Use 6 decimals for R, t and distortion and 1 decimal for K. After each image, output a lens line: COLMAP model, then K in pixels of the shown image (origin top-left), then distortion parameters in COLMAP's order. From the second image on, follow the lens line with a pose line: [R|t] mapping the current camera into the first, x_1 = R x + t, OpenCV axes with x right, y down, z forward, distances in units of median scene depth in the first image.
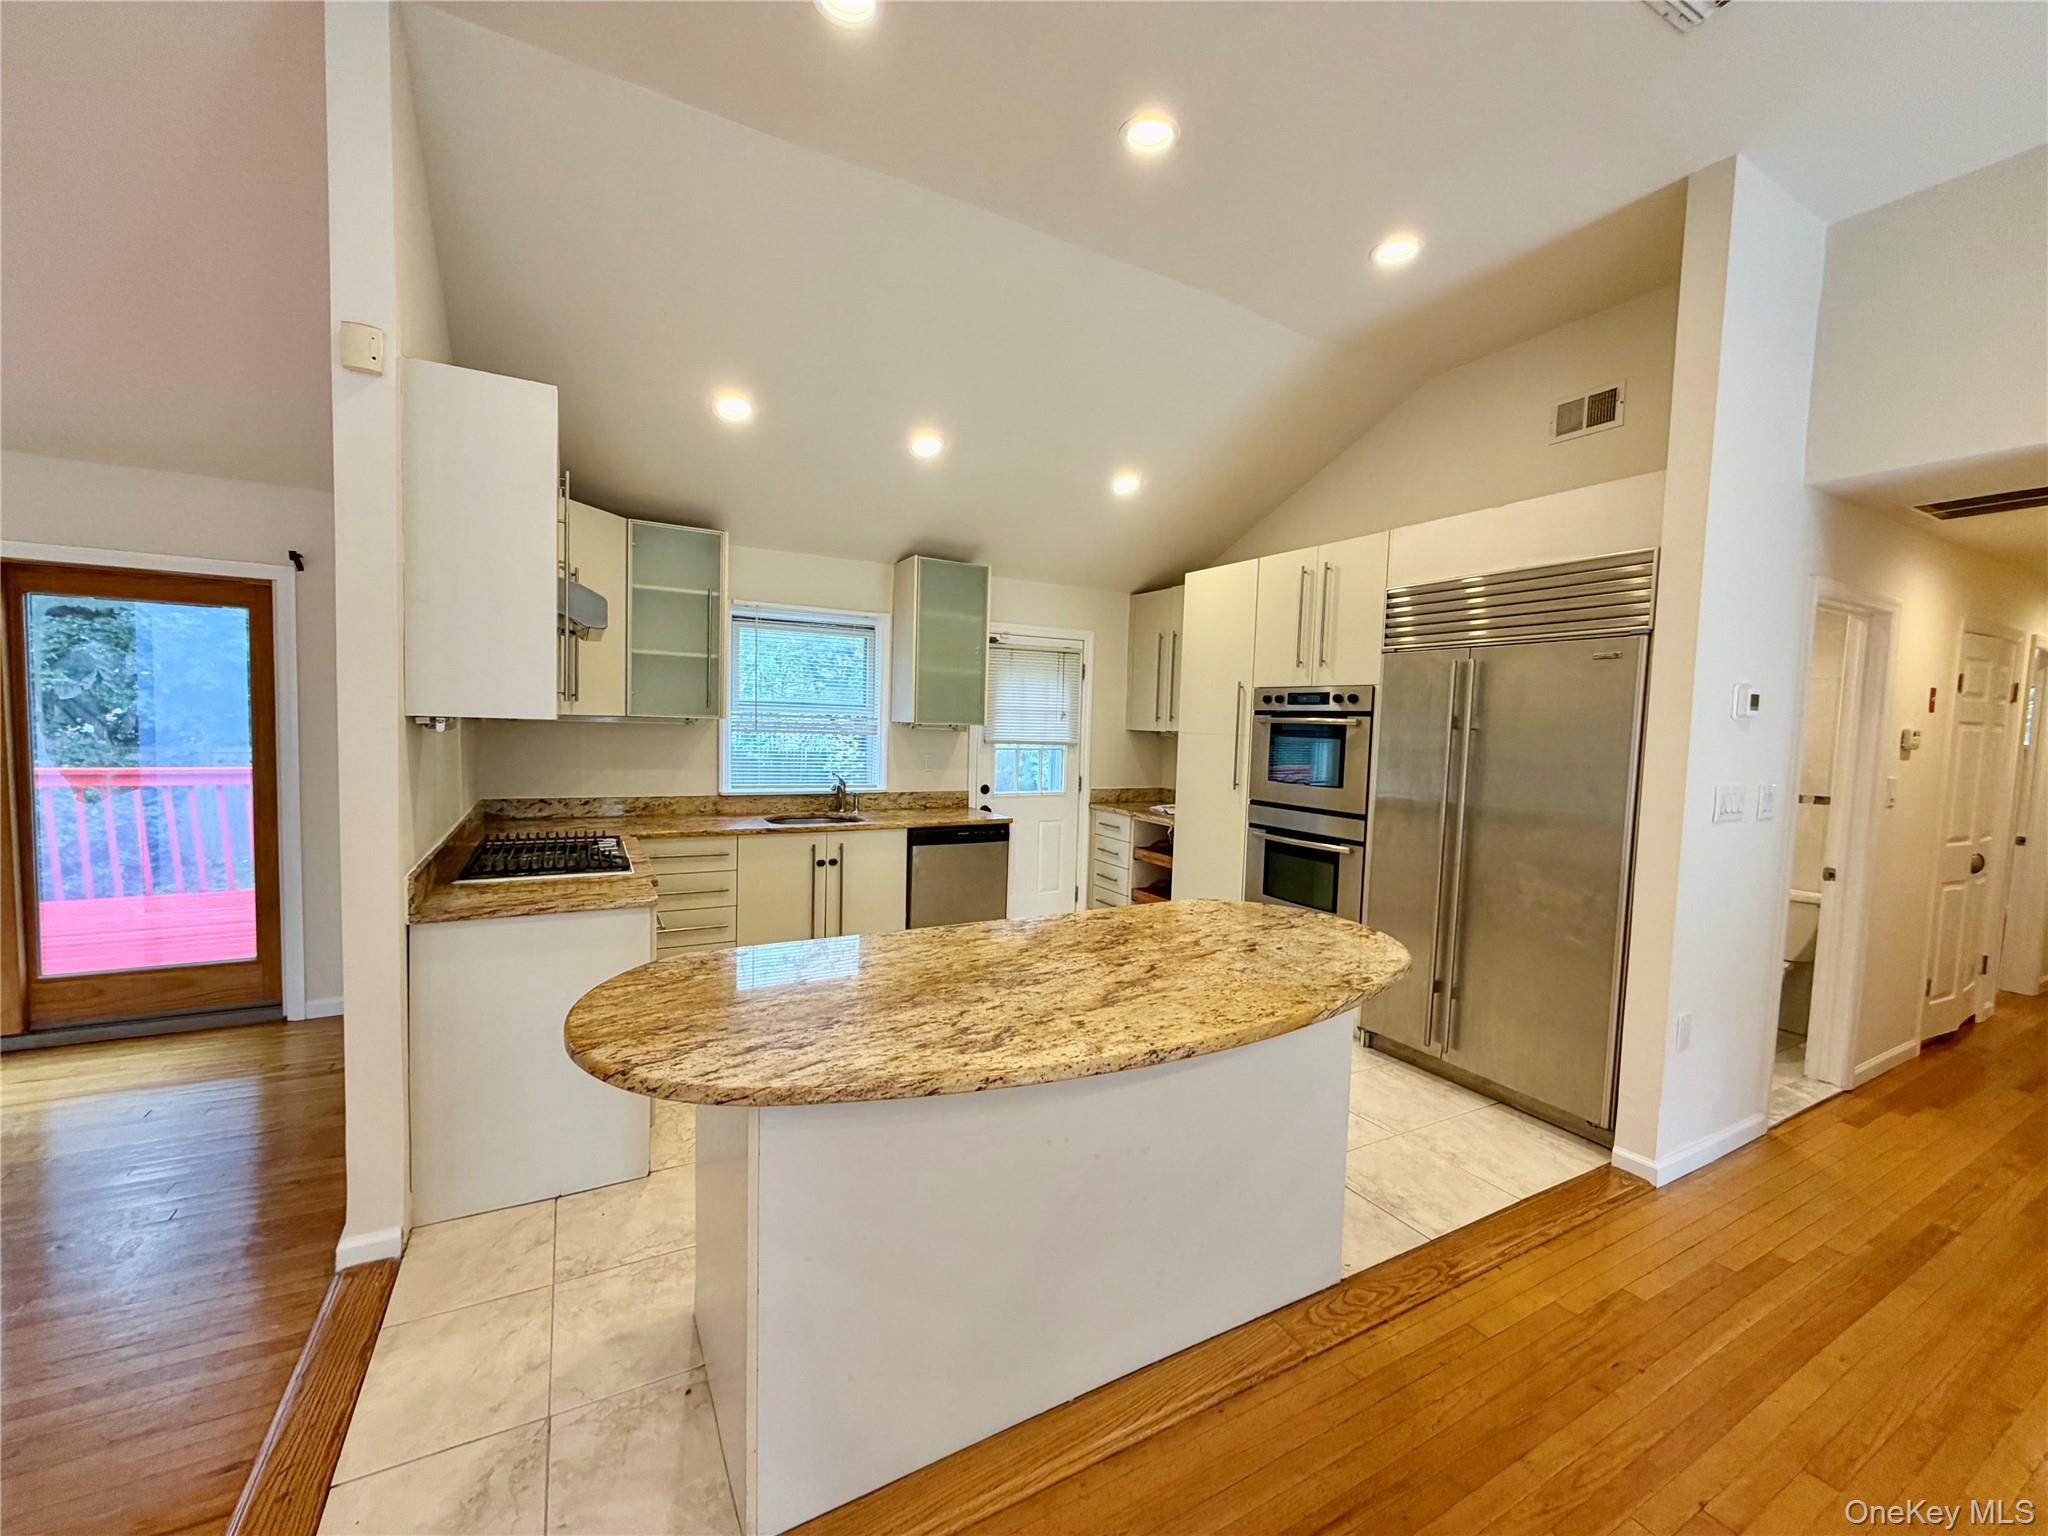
lens RADIAL K [[815.4, 0, 1016.0], [0, 815.4, 768.5], [0, 0, 1]] dist [-0.000162, 0.000371]
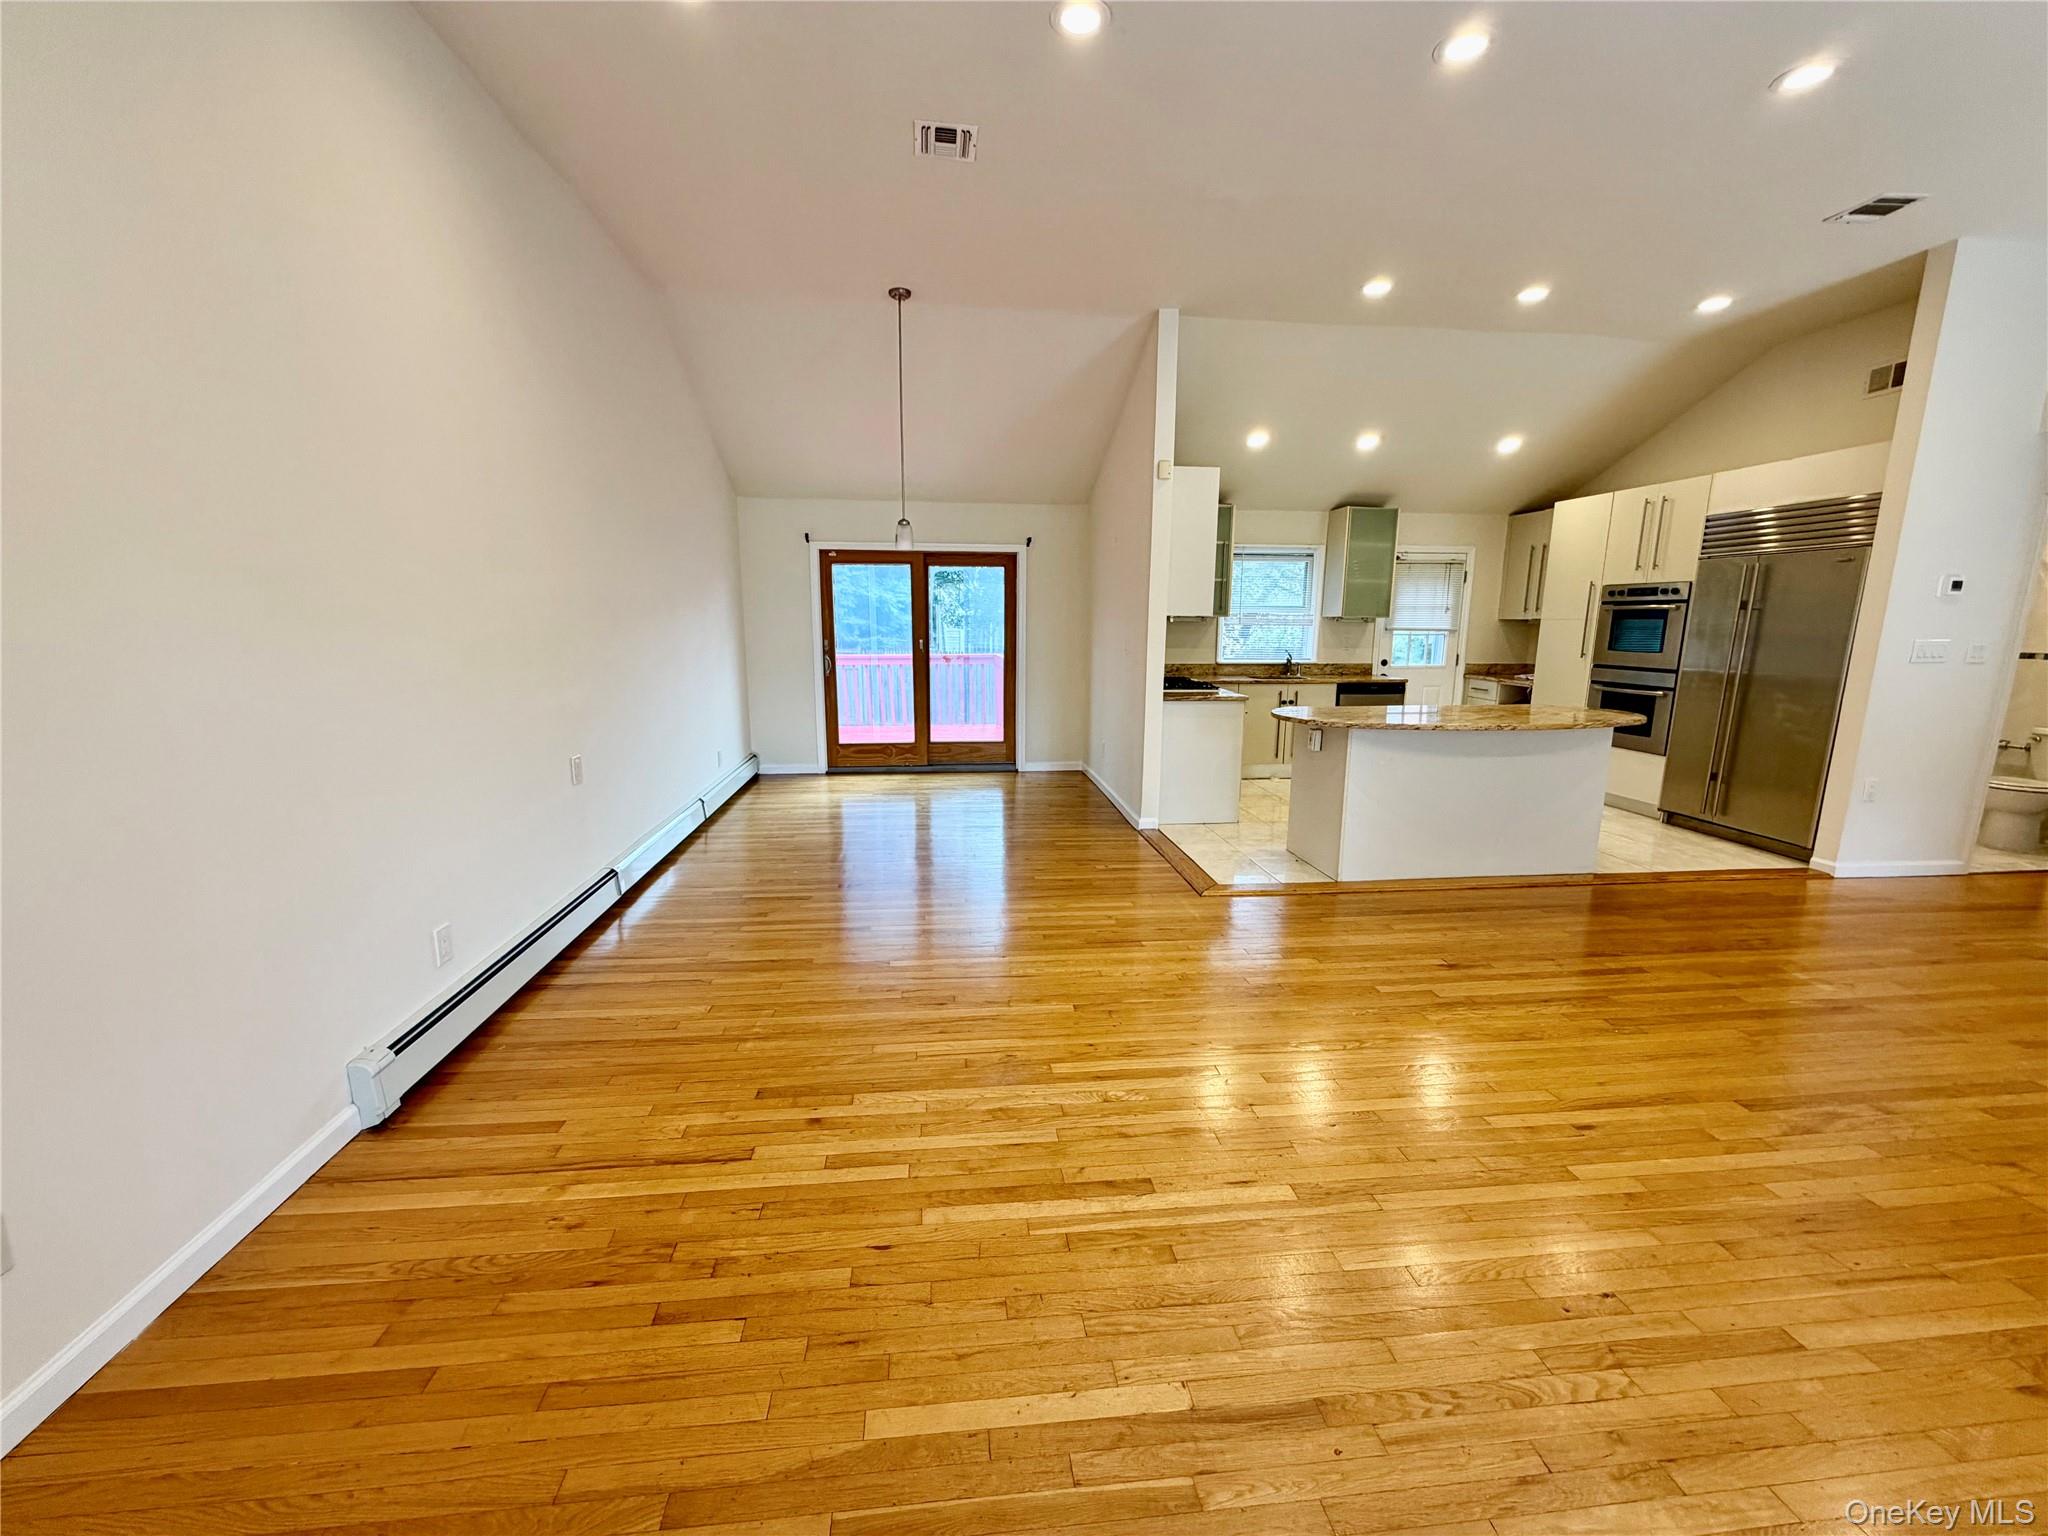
lens RADIAL K [[815.4, 0, 1016.9], [0, 815.4, 767.0], [0, 0, 1]] dist [-0.000162, 0.000371]
pose [[0.922397, 0.044358, -0.383689, -0.116384], [-0.000603, 0.993547, 0.113416, 0.069968], [0.386244, -0.104383, 0.916471, -0.928078]]
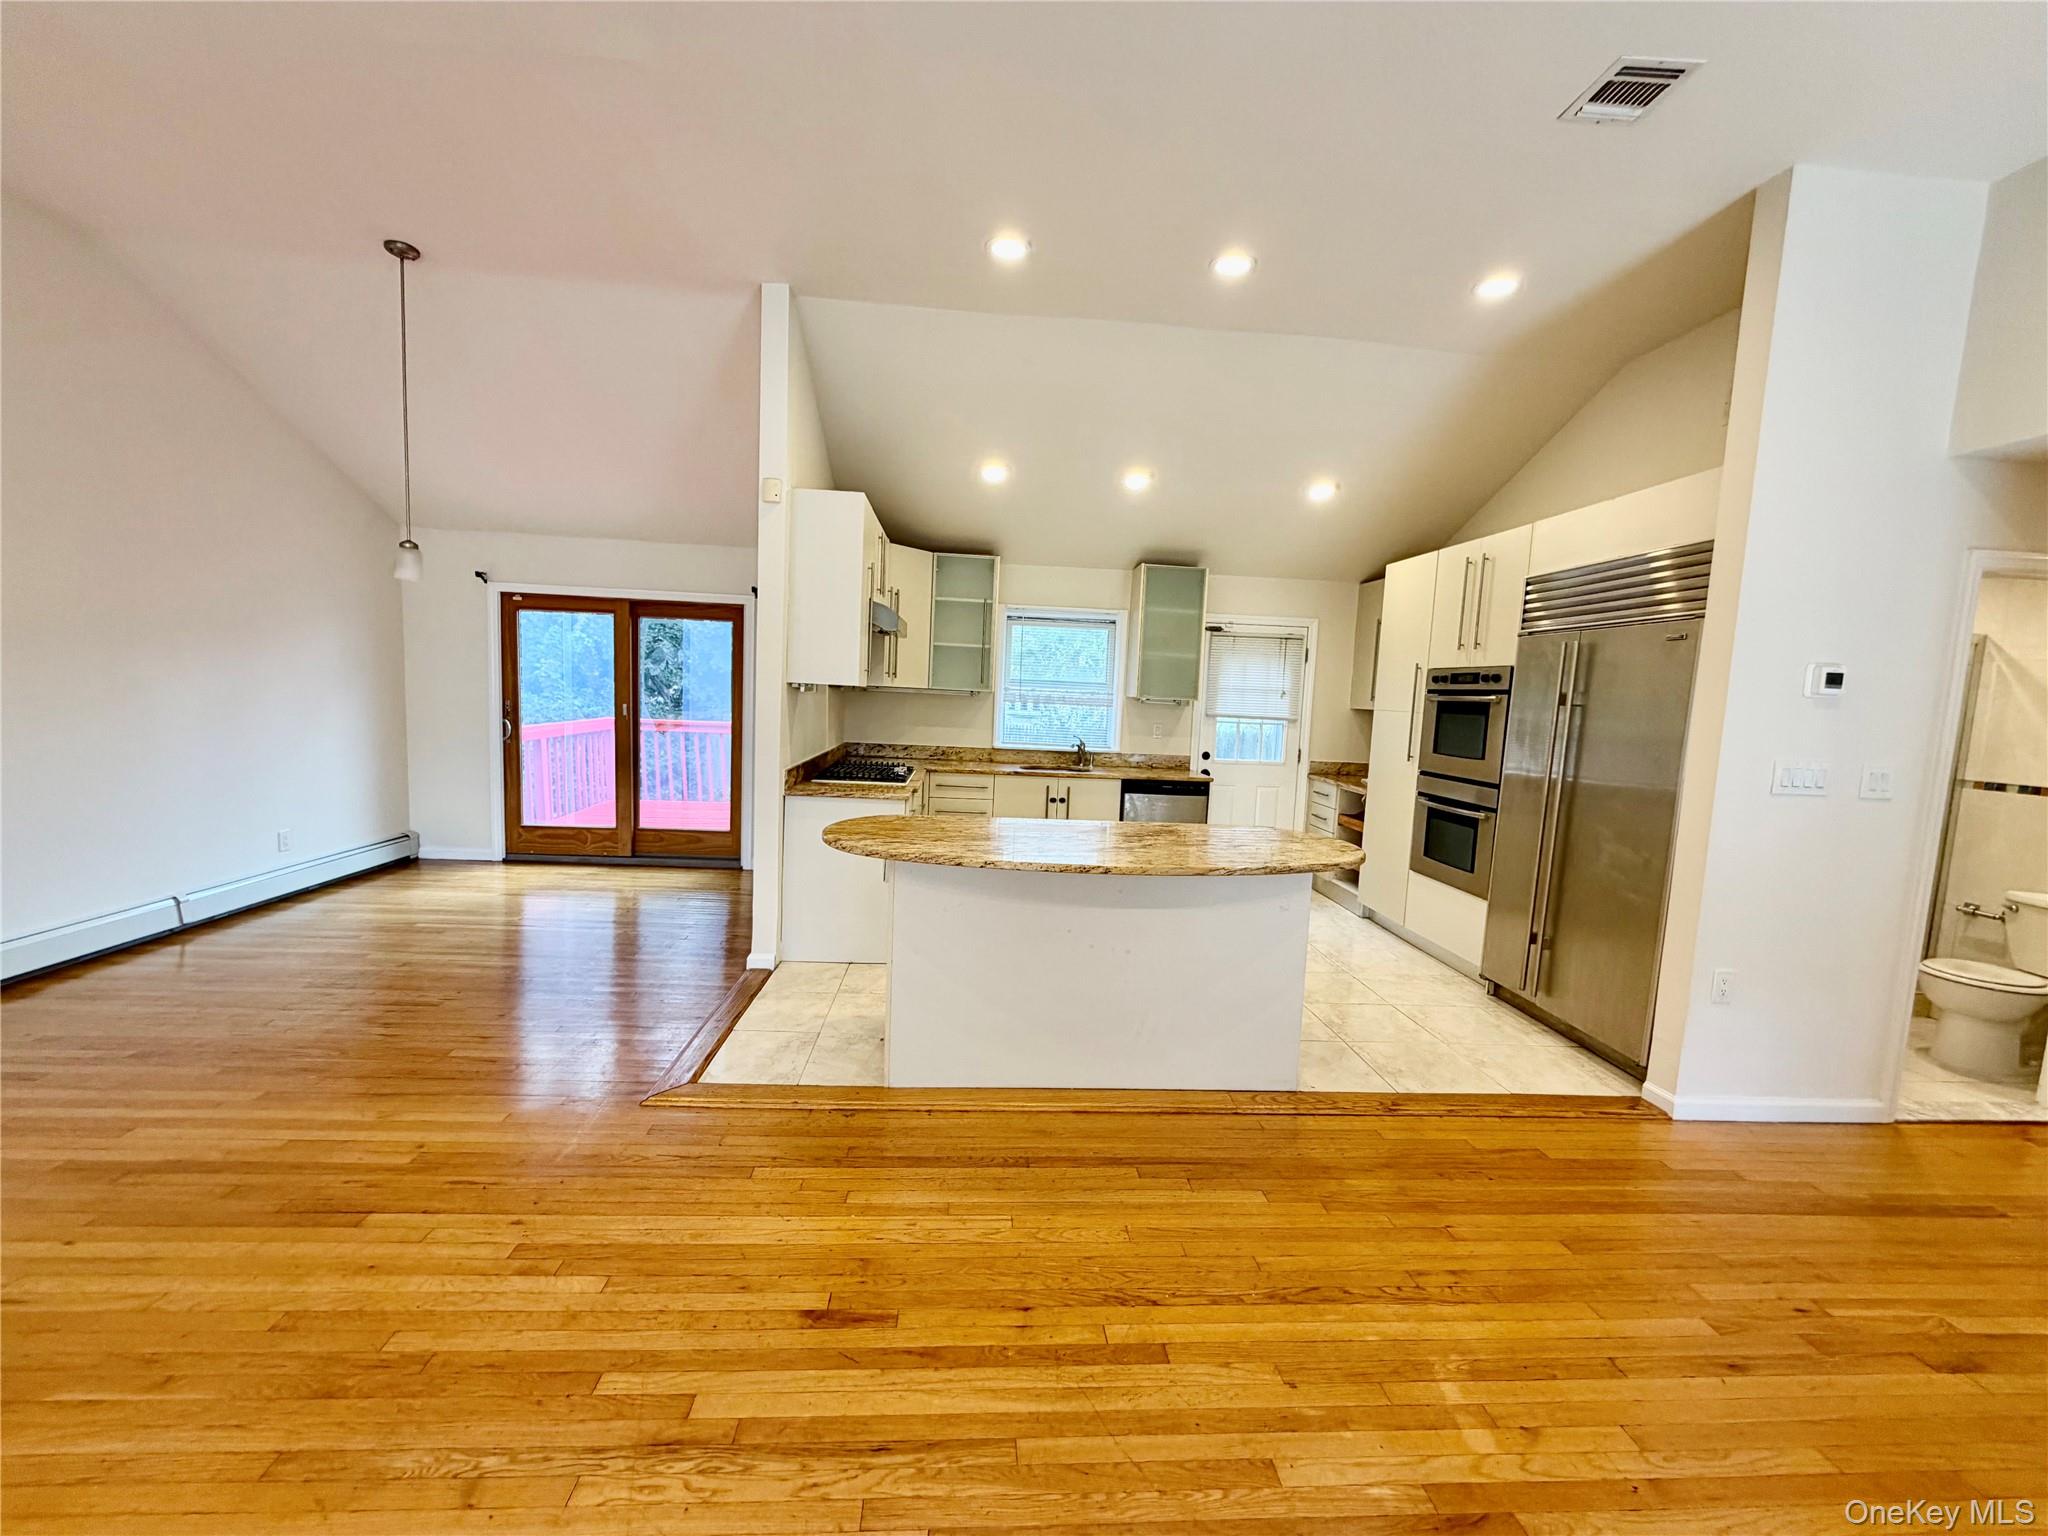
lens RADIAL K [[815.4, 0, 1016.6], [0, 815.4, 767.0], [0, 0, 1]] dist [-0.000162, 0.000371]
pose [[0.905643, 0.049853, -0.421101, 0.323059], [-0.043012, 0.998743, 0.025733, 0.035887], [0.421855, -0.005192, 0.906649, -0.289459]]
